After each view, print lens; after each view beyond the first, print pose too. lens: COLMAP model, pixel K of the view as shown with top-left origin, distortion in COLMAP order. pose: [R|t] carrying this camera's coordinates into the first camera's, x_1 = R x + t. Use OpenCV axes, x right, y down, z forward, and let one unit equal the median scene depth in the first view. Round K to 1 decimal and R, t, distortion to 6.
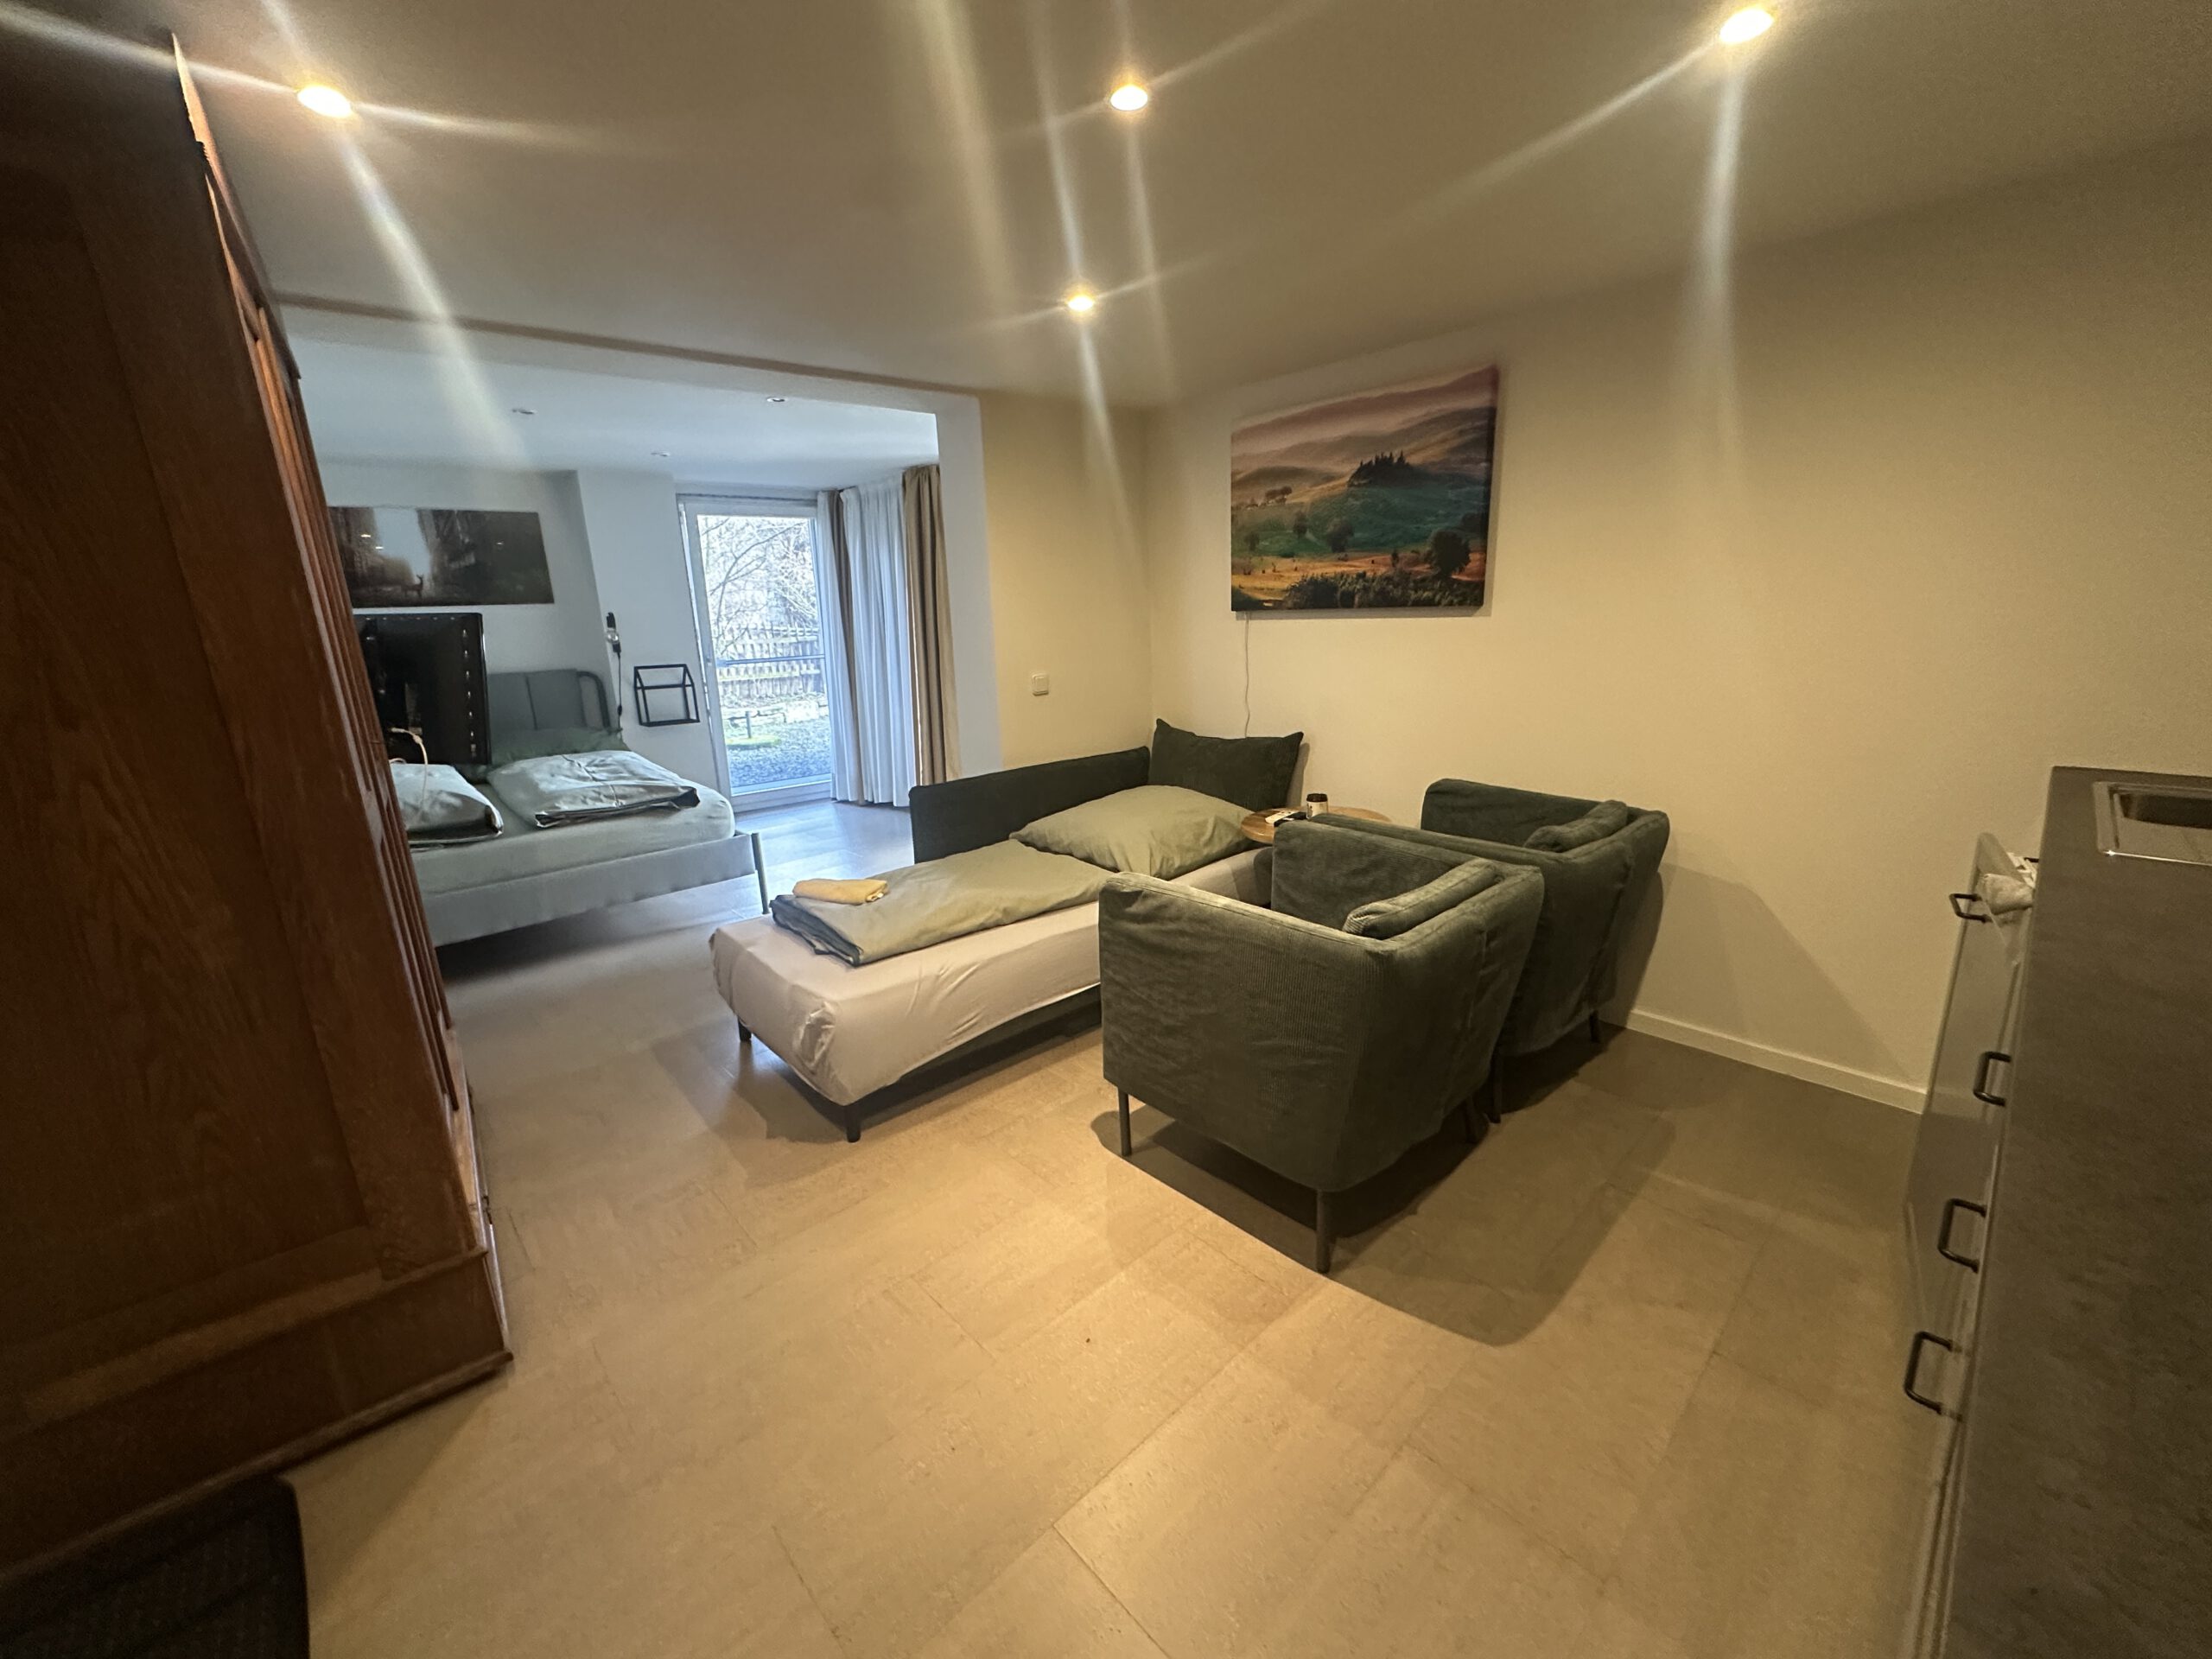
lens RADIAL K [[868.9, 0, 1113.2], [0, 868.9, 828.0], [0, 0, 1]] dist [-0.003212, 0.000206]
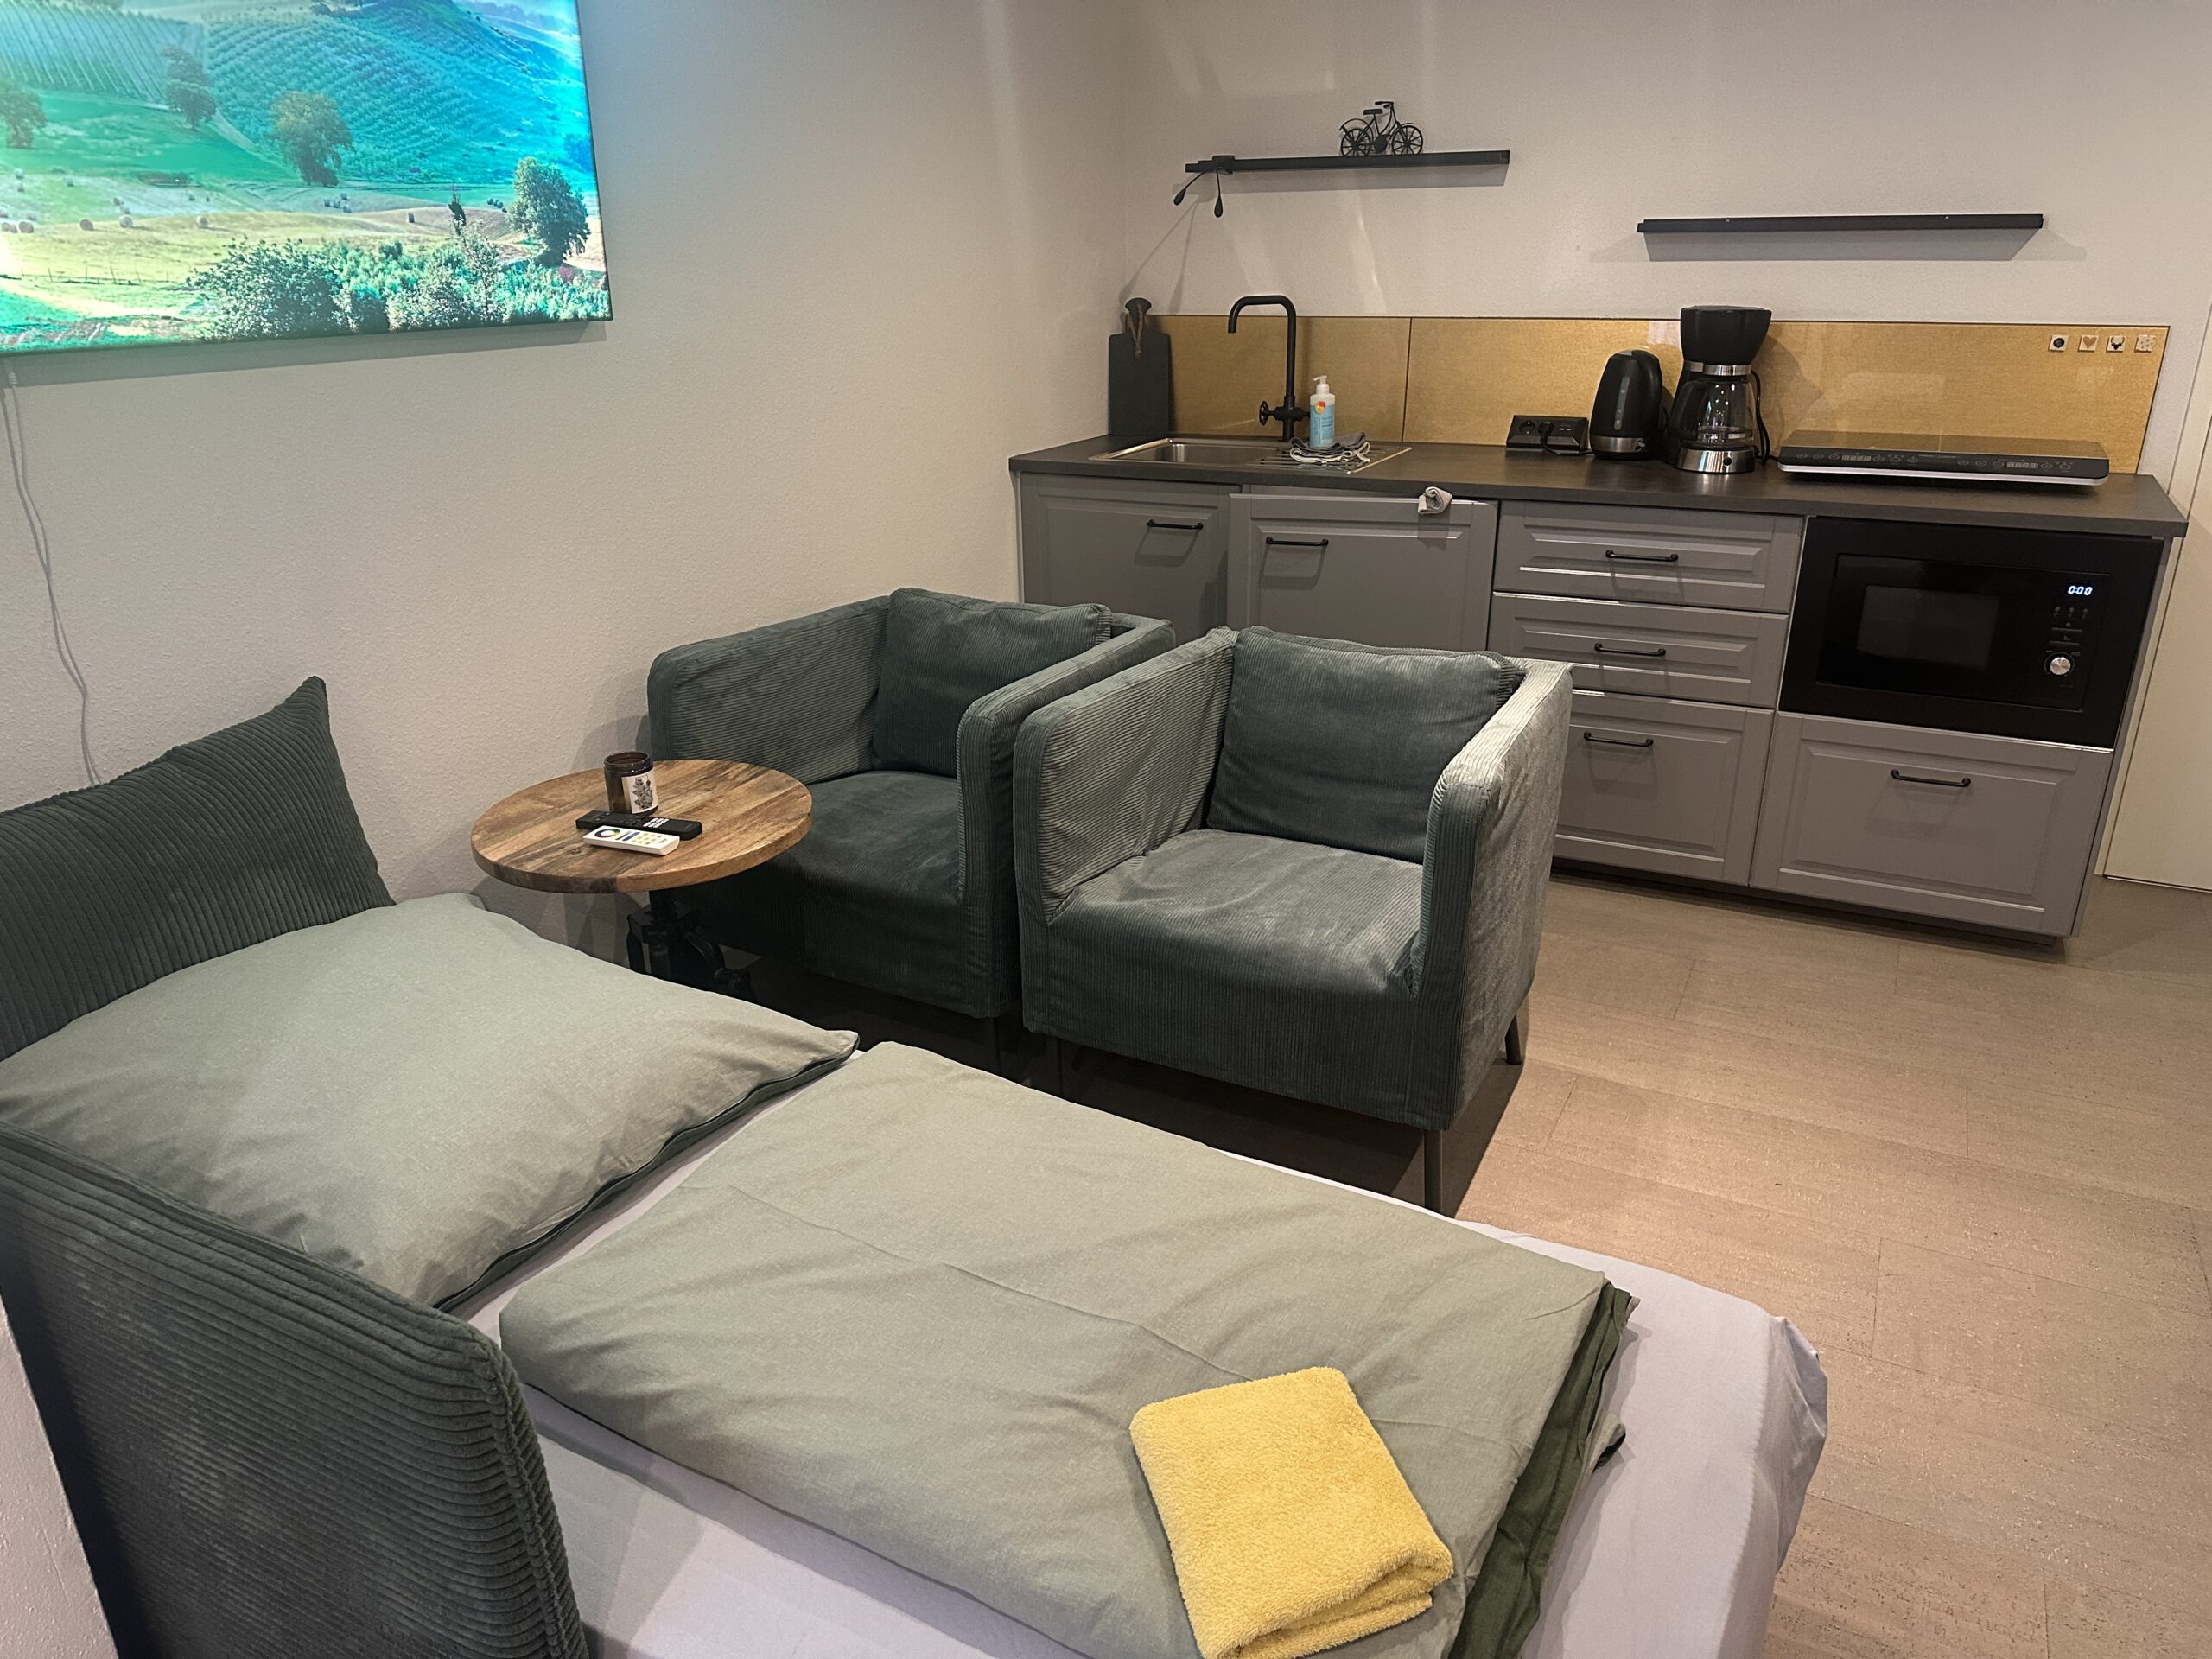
lens RADIAL K [[1565.1, 0, 1106.0], [0, 1565.1, 829.5], [0, 0, 1]] dist [0.090136, -0.088426]
pose [[-0.335676, -0.298539, 0.893418, -0.579437], [0.252677, 0.885154, 0.390713, -0.259487], [-0.907456, 0.356899, -0.221691, 0.961711]]
